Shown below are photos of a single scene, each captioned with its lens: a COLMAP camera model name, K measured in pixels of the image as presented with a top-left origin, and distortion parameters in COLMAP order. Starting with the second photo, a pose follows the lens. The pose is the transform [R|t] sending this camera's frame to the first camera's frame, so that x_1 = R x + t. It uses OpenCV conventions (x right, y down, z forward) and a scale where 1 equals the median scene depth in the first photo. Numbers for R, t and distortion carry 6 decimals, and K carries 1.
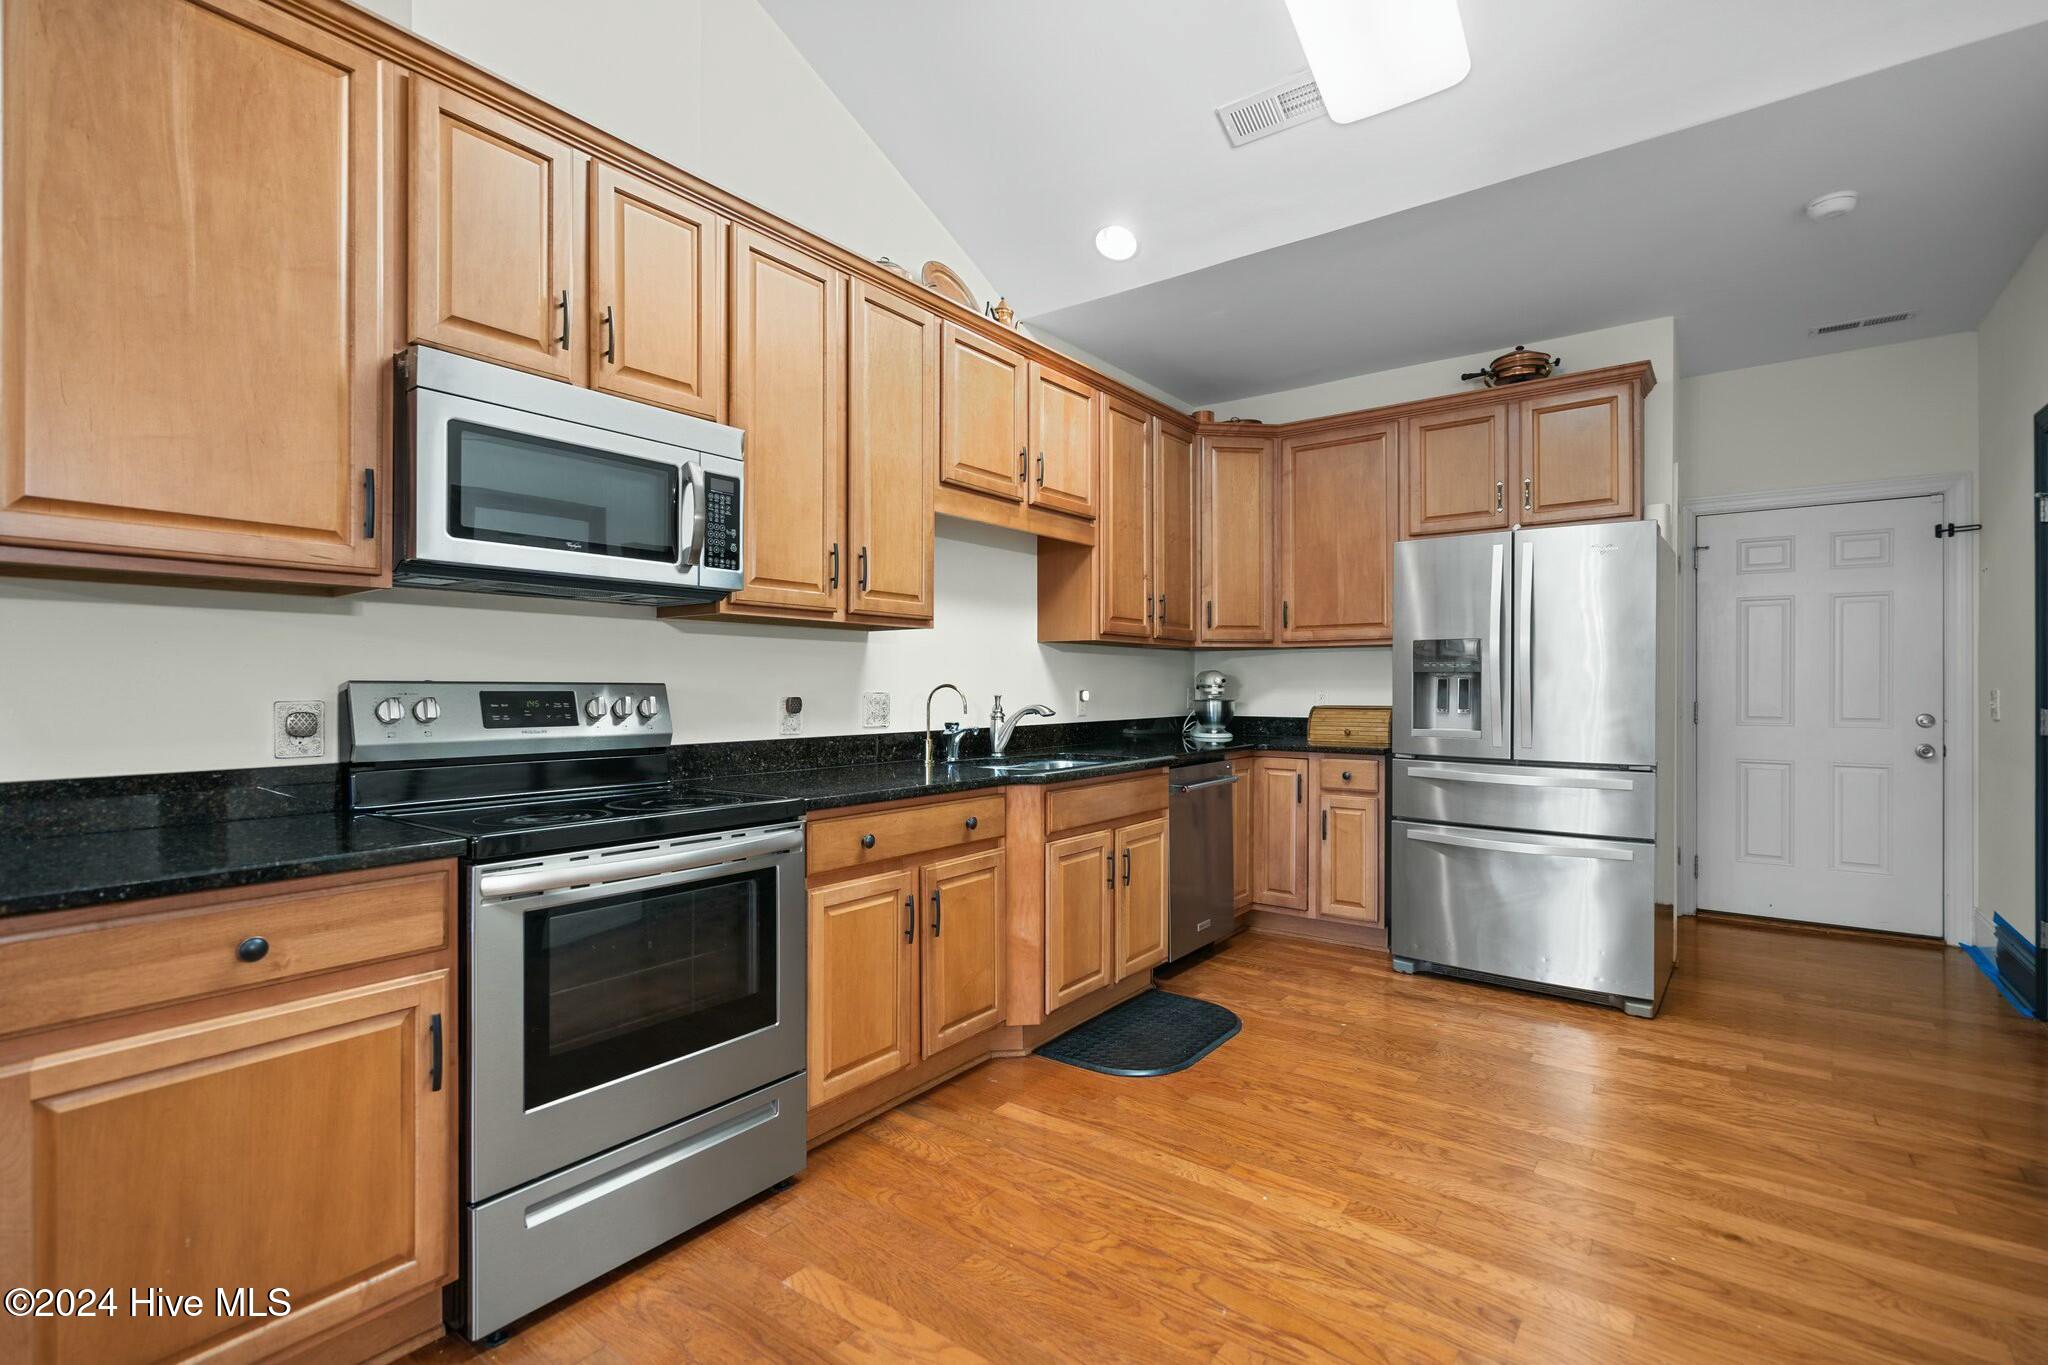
lens RADIAL K [[939.2, 0, 1016.5], [0, 939.2, 686.5], [0, 0, 1]] dist [-0.001634, 0.000225]
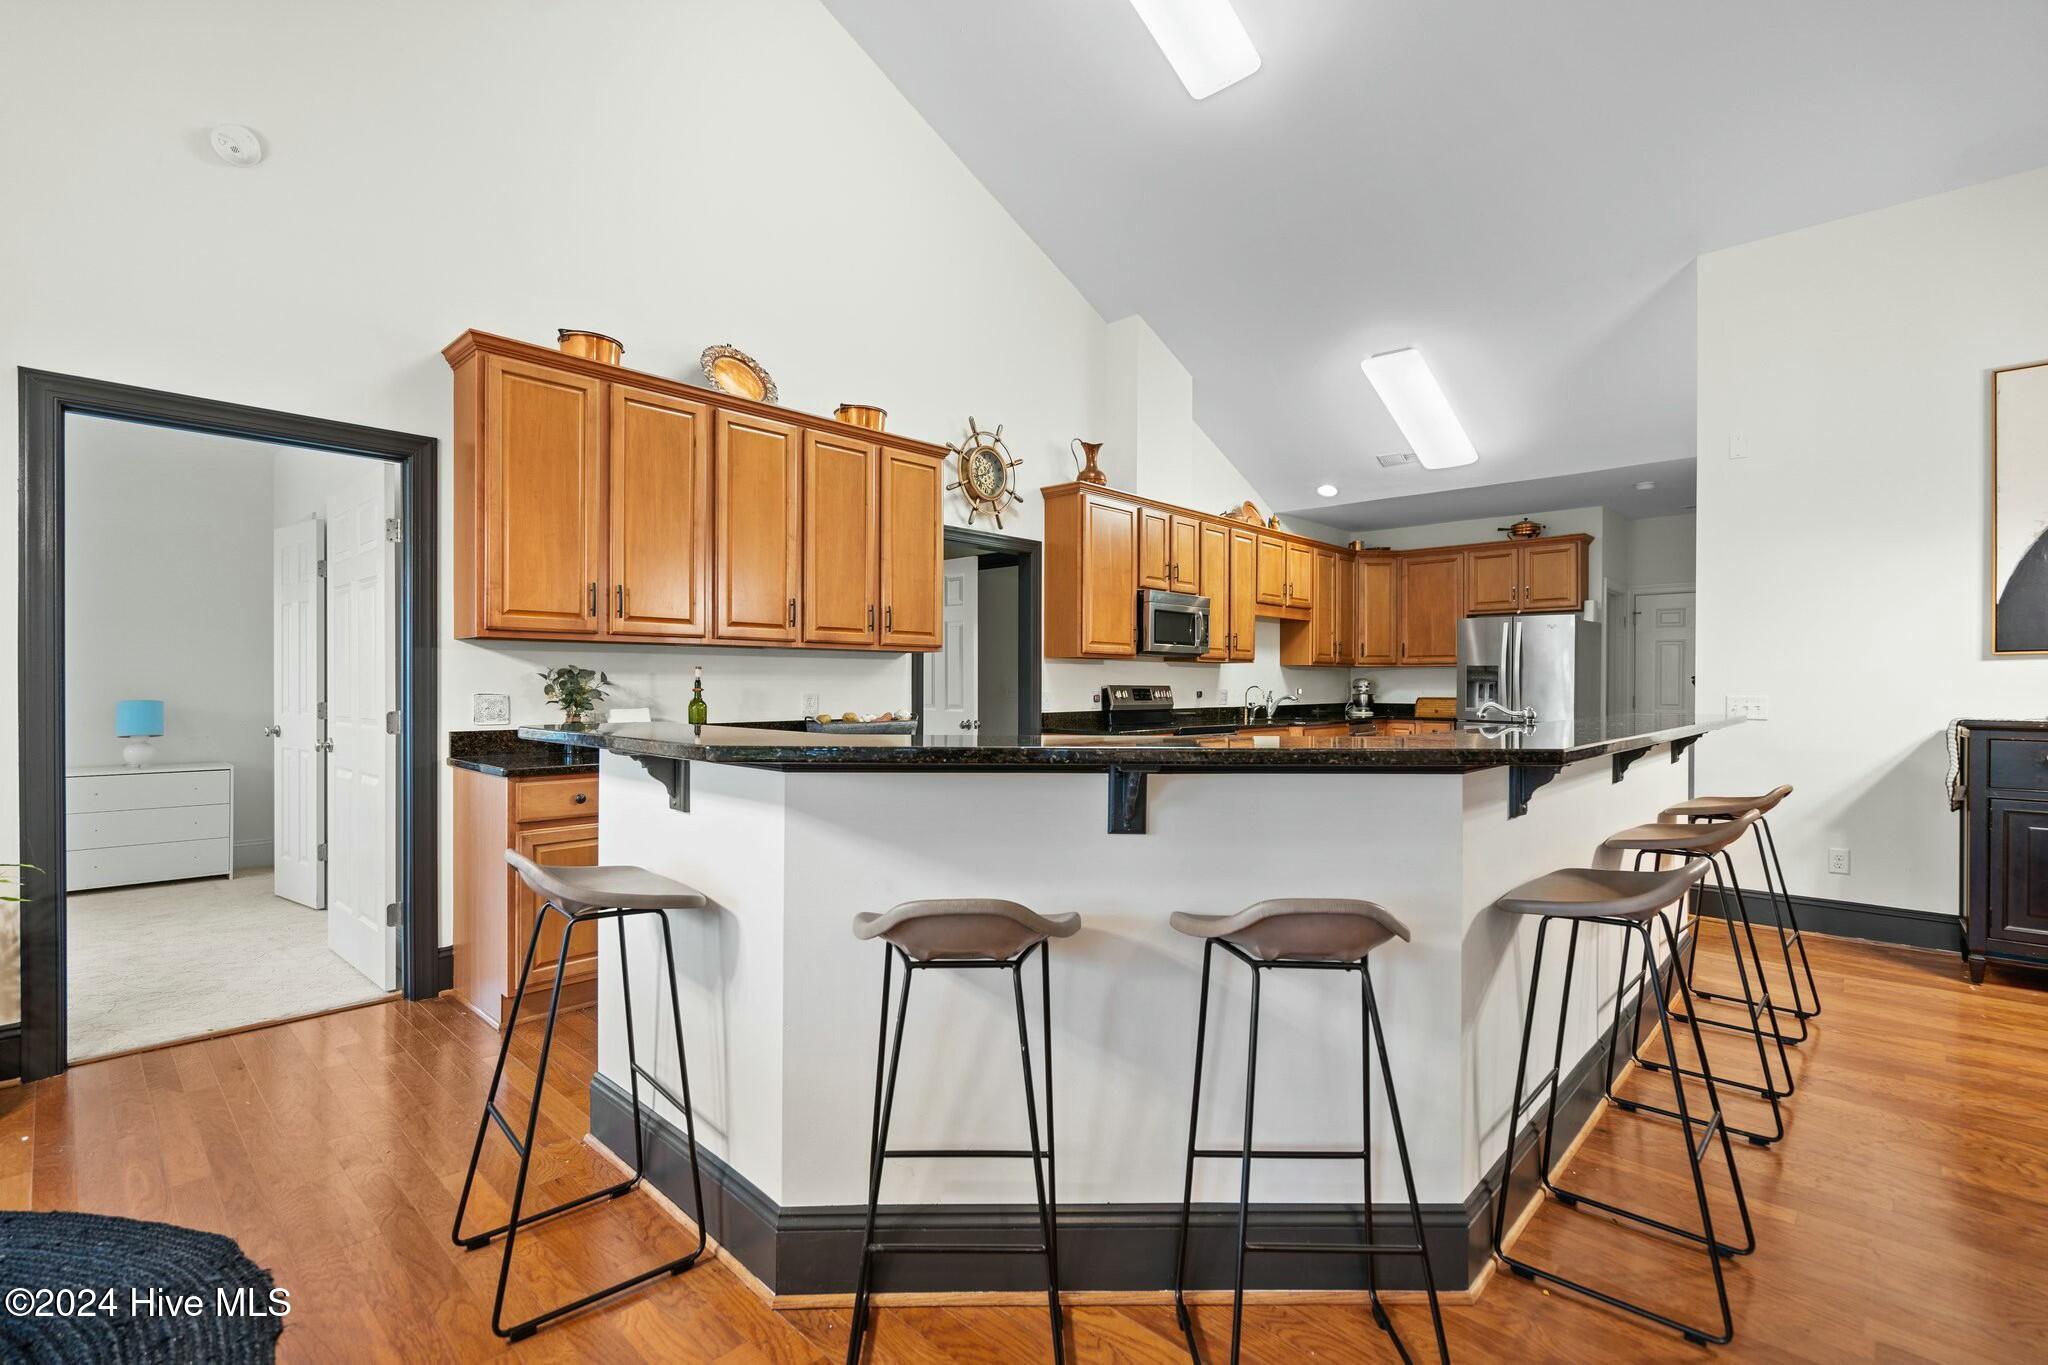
lens RADIAL K [[939.2, 0, 1016.5], [0, 939.2, 686.5], [0, 0, 1]] dist [-0.001634, 0.000225]
pose [[0.994454, 0.002402, -0.105145, -0.447612], [-0.002155, 0.999995, 0.002458, -0.006261], [0.105151, -0.002217, 0.994454, -1.489500]]
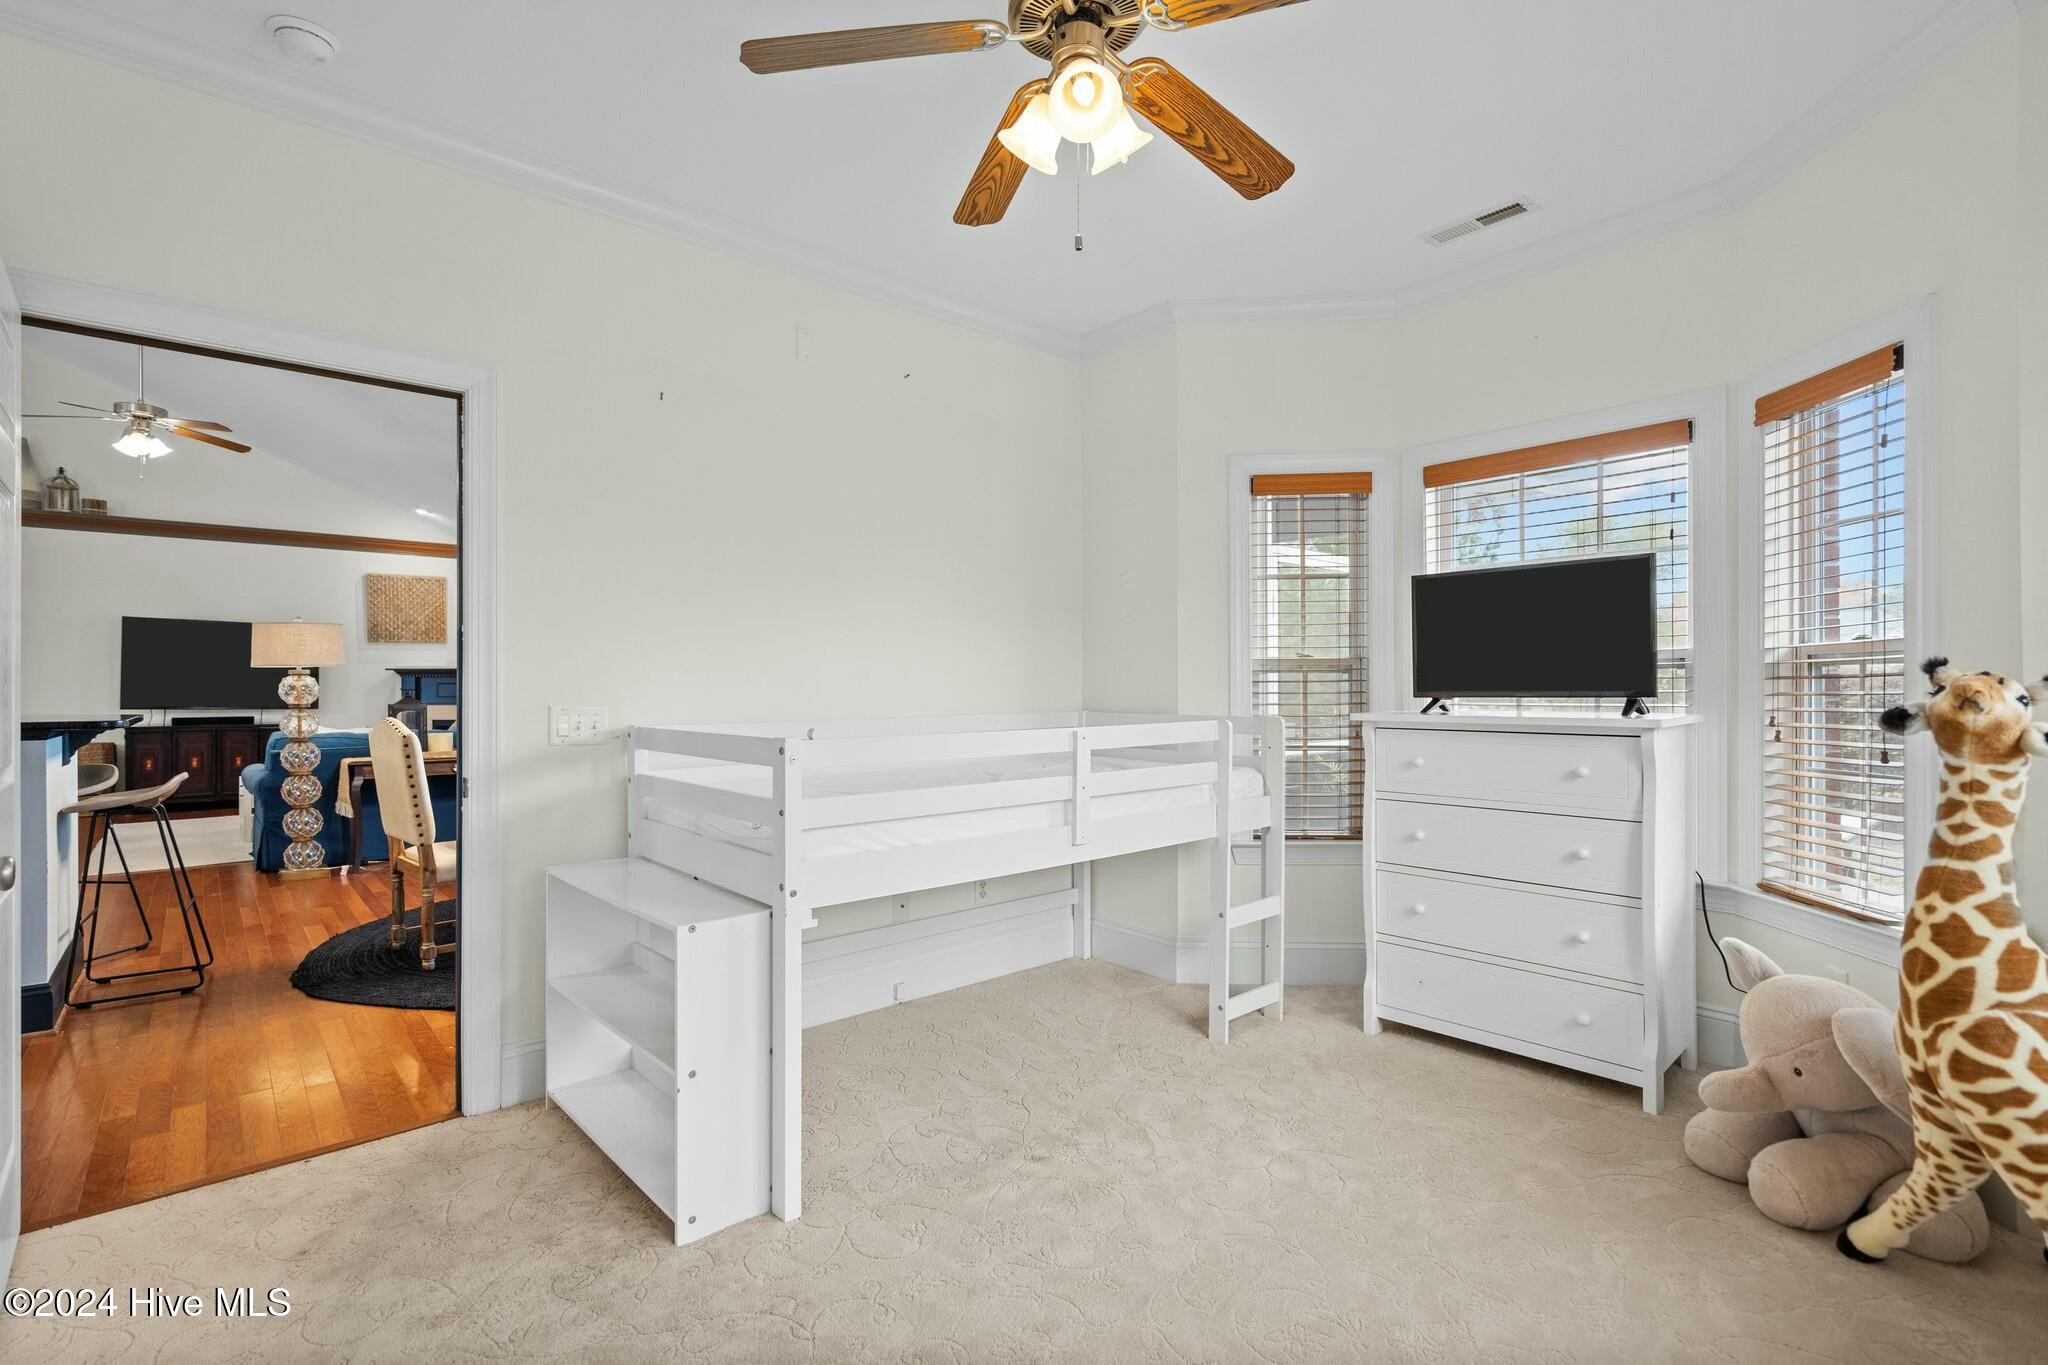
lens RADIAL K [[939.2, 0, 1016.5], [0, 939.2, 686.5], [0, 0, 1]] dist [-0.001634, 0.000225]
pose [[0.247174, -0.002516, 0.968968, -0.980310], [0.004077, 0.999990, 0.001557, -0.004575], [-0.968963, 0.003566, 0.247181, -2.185701]]
